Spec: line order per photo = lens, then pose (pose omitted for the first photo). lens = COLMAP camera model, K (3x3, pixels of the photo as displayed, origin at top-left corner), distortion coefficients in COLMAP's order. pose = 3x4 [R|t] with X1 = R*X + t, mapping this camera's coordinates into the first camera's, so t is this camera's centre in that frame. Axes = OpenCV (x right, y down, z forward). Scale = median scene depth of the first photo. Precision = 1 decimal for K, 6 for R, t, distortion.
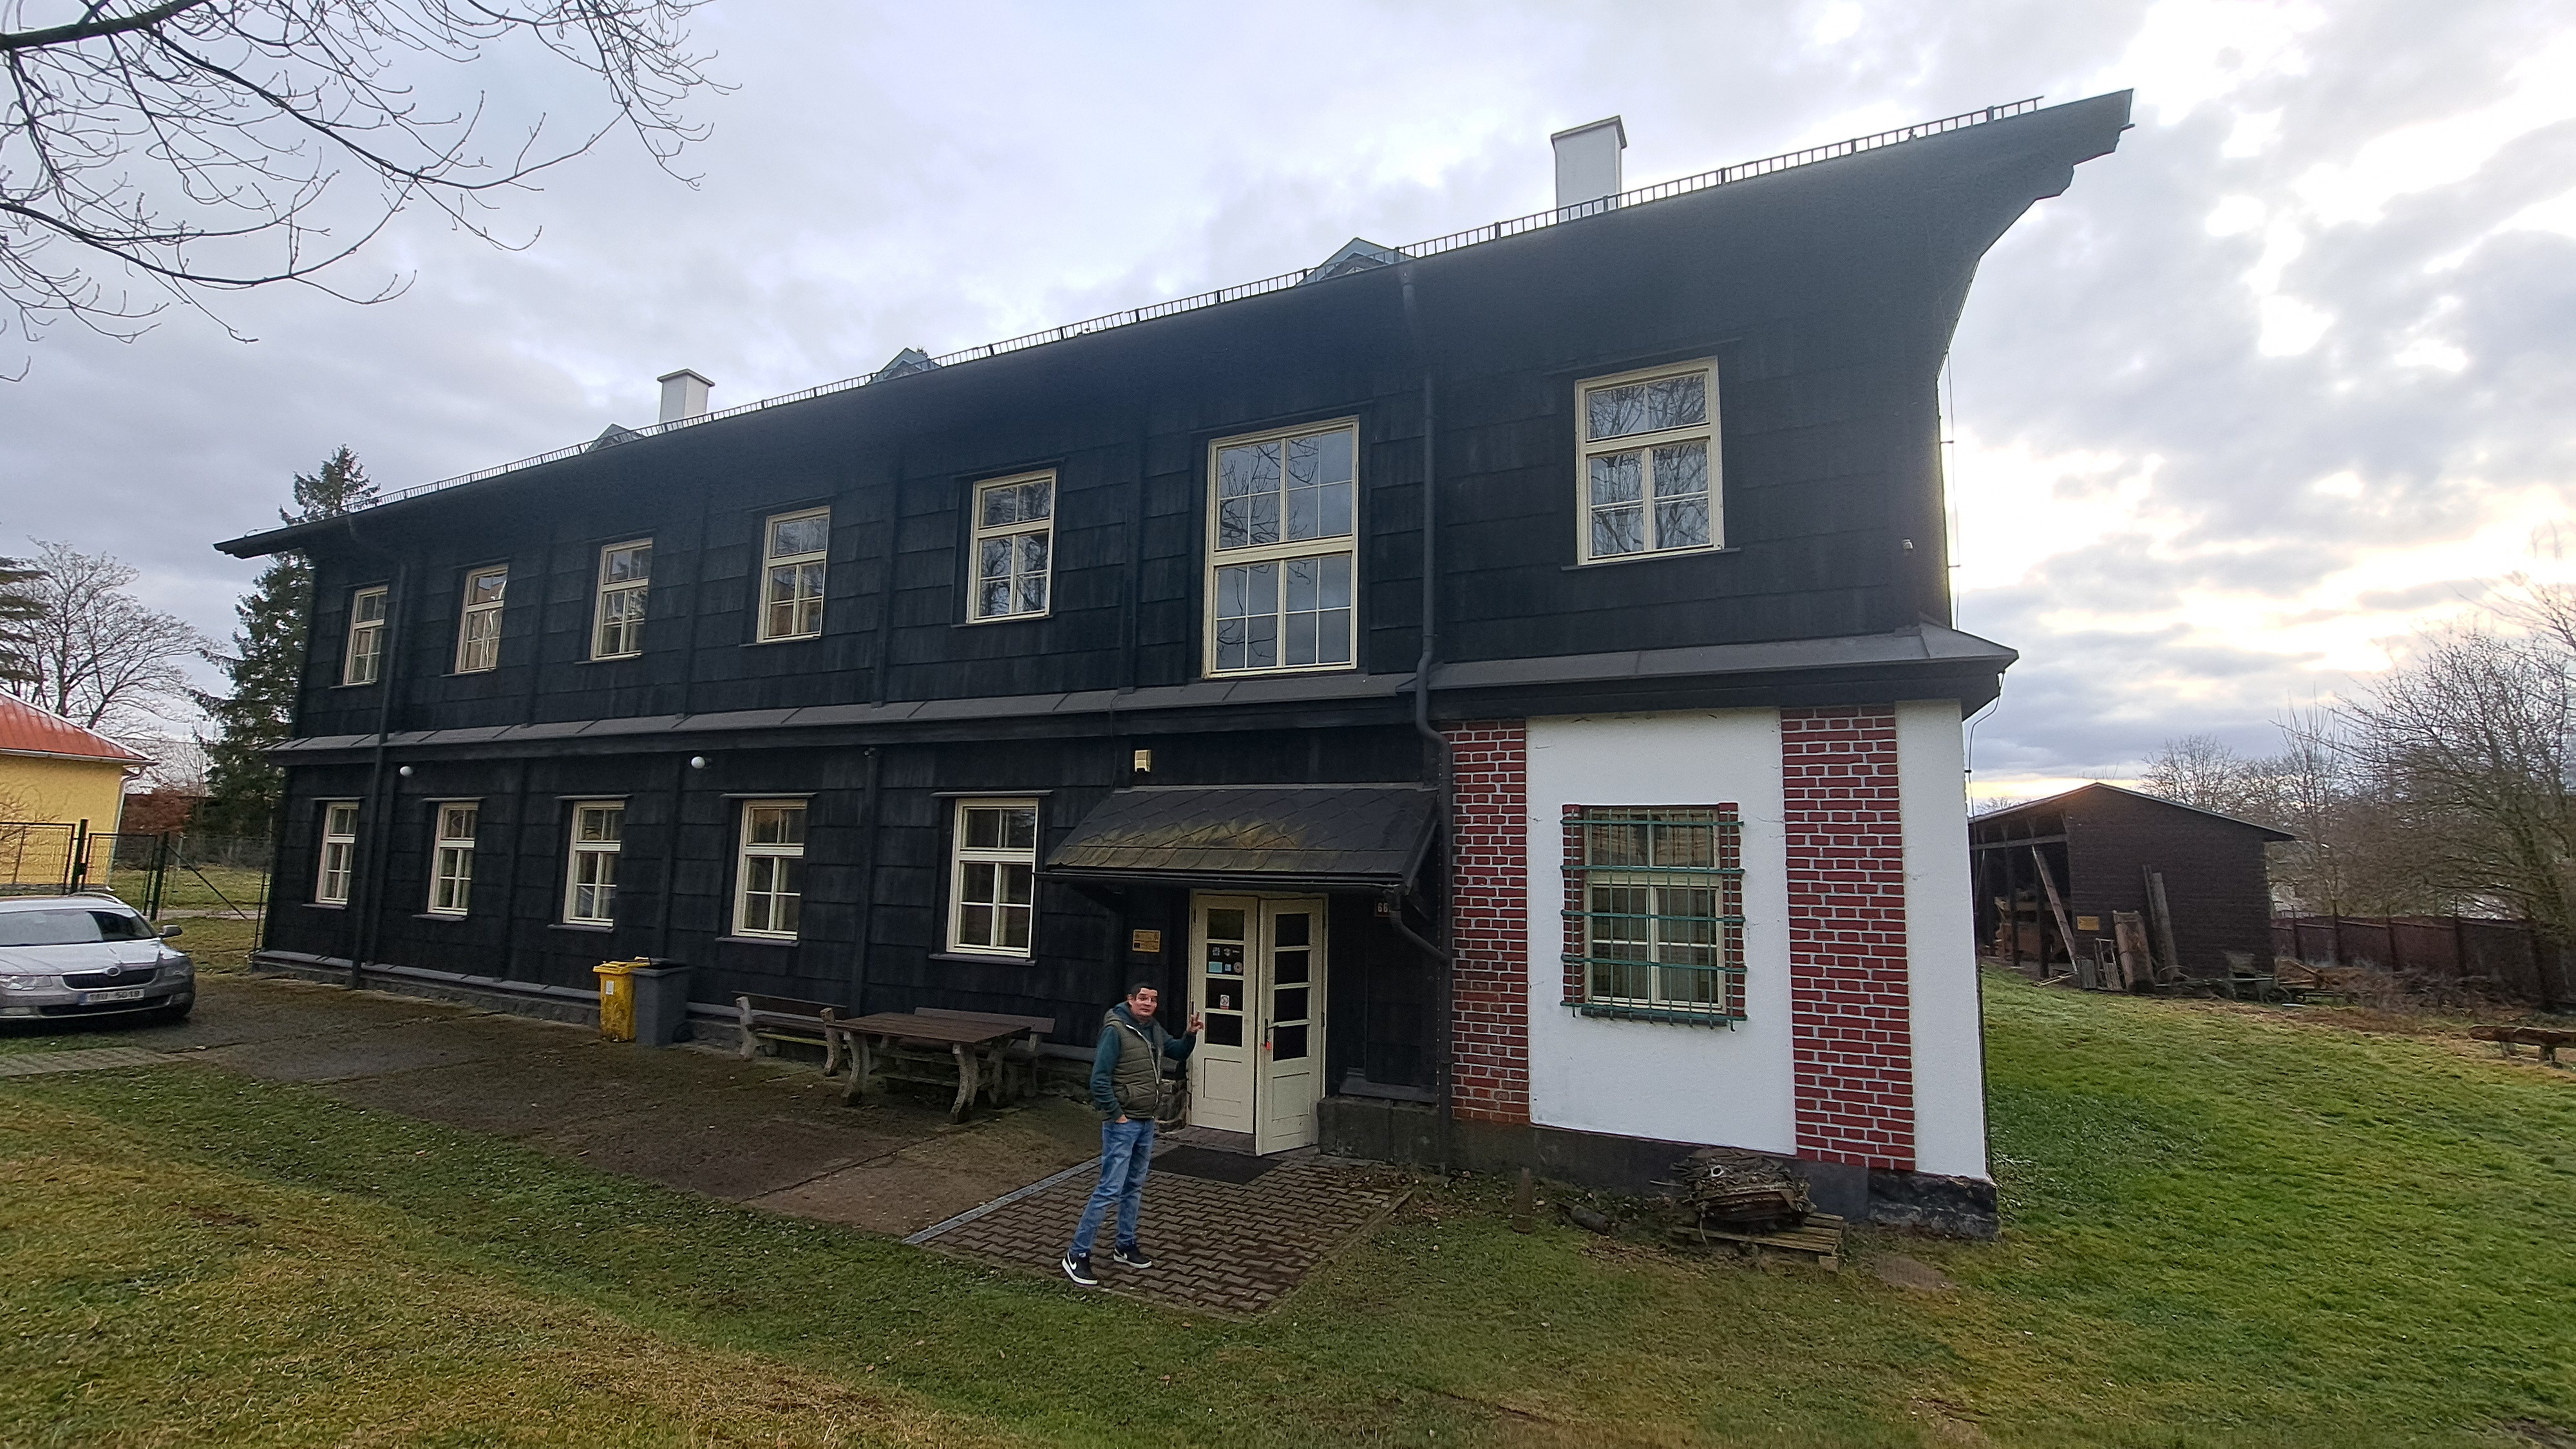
lens RADIAL K [[992.5, 0, 1288.0], [0, 992.5, 724.5], [0, 0, 1]] dist [-0.008392, 0.000011]
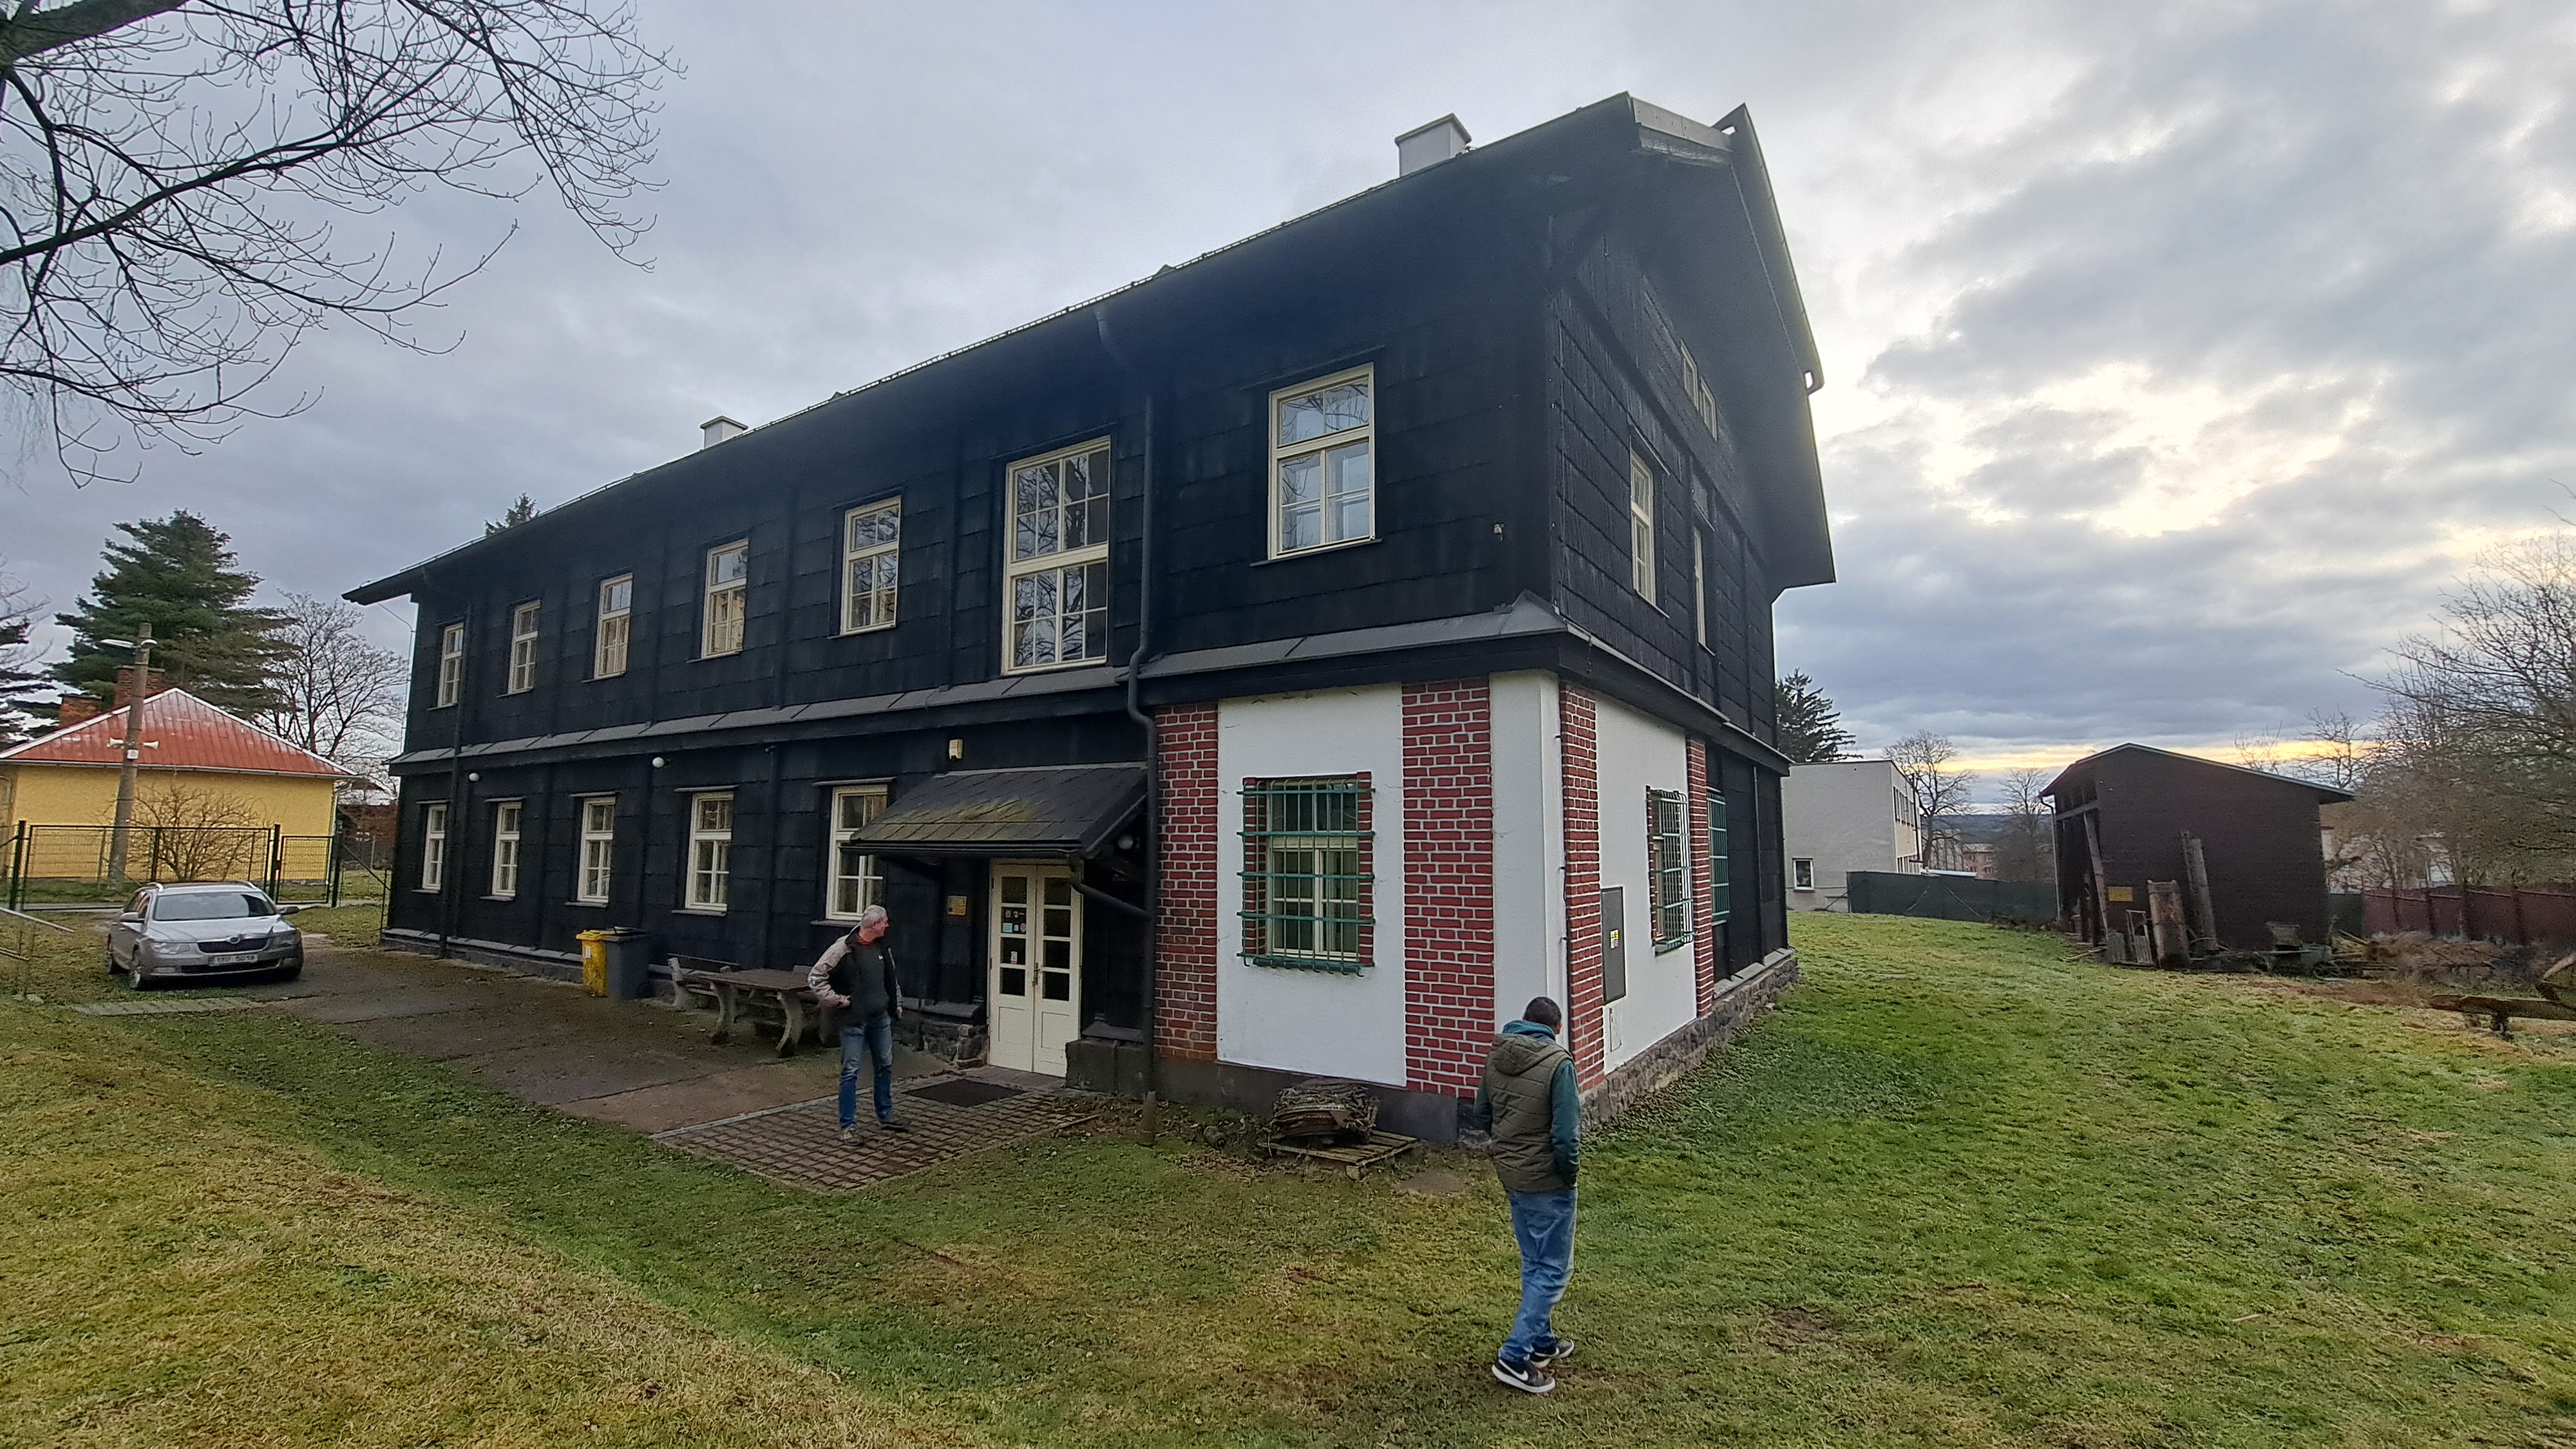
lens RADIAL K [[992.5, 0, 1288.0], [0, 992.5, 724.5], [0, 0, 1]] dist [-0.008392, 0.000011]
pose [[0.989964, -0.033215, -0.137361, 0.431847], [0.034912, 0.999341, 0.009962, 0.010495], [0.136940, -0.014658, 0.990471, -0.089621]]
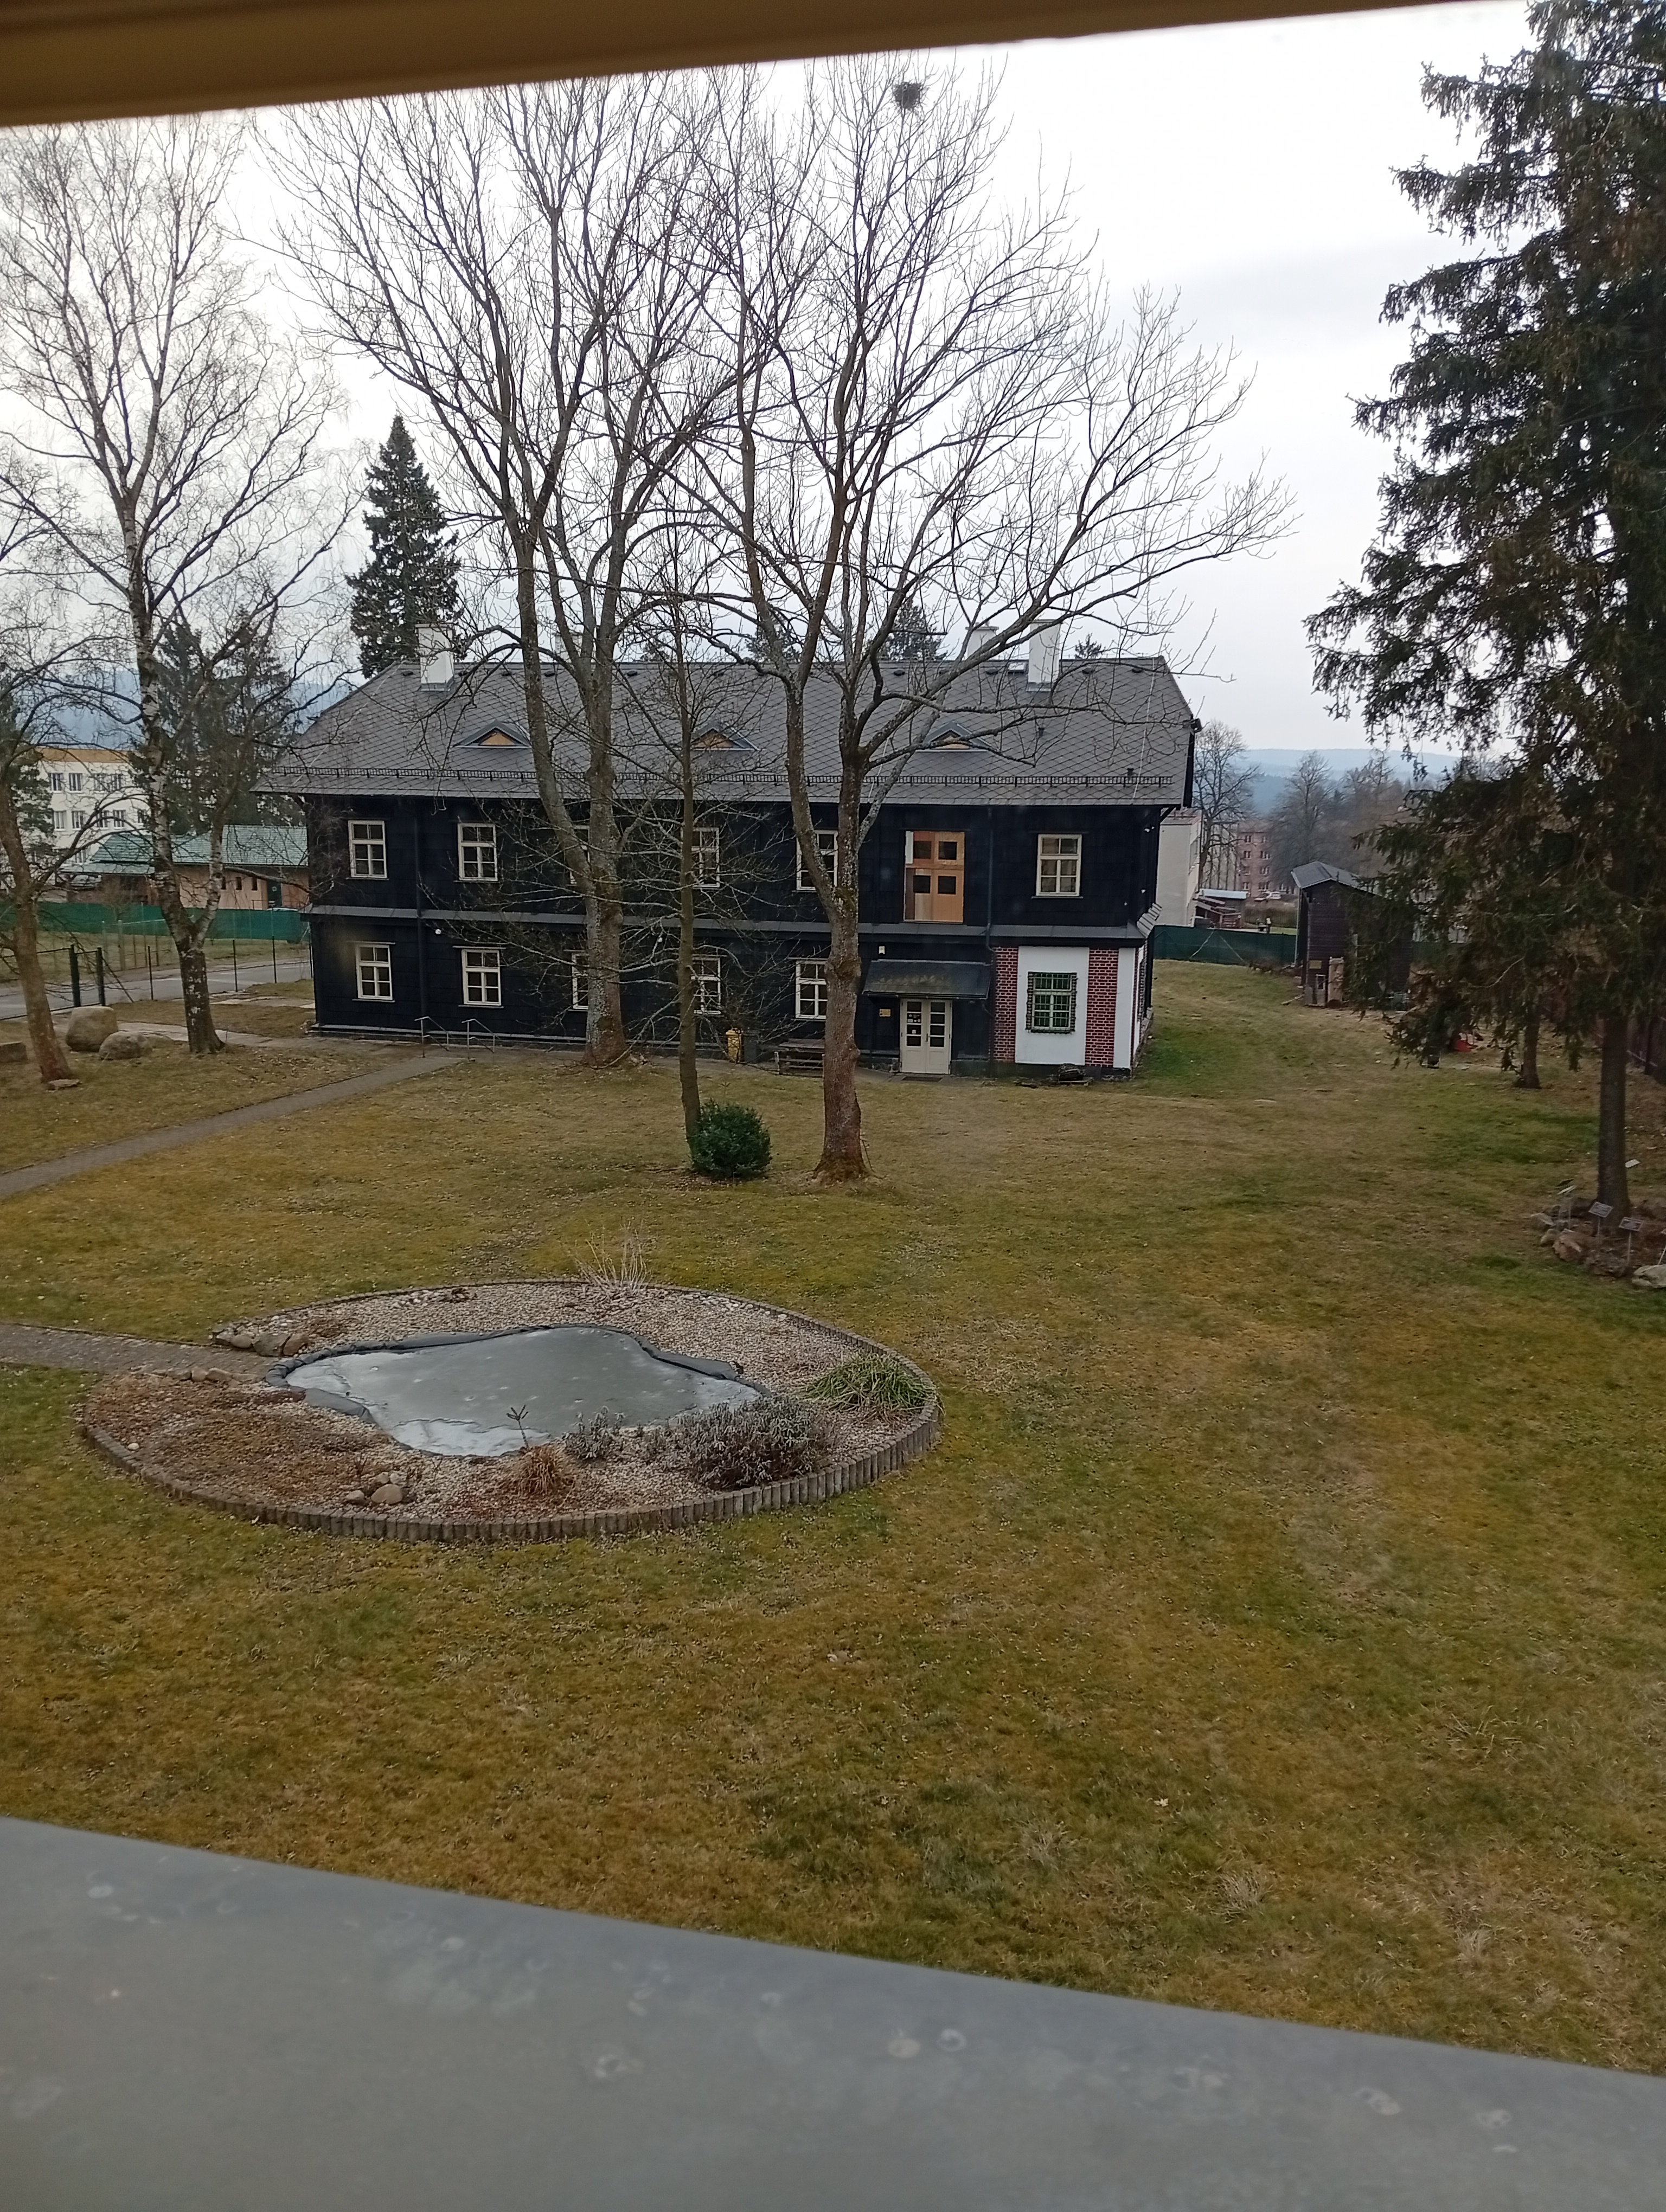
lens RADIAL K [[1693.8, 0, 833.0], [0, 1693.8, 1106.0], [0, 0, 1]] dist [-0.000905, -0.000110]
pose [[0.975505, -0.047940, 0.214691, -1.458180], [-0.021596, 0.950379, 0.310343, -1.124290], [-0.218916, -0.307378, 0.926064, -3.868676]]
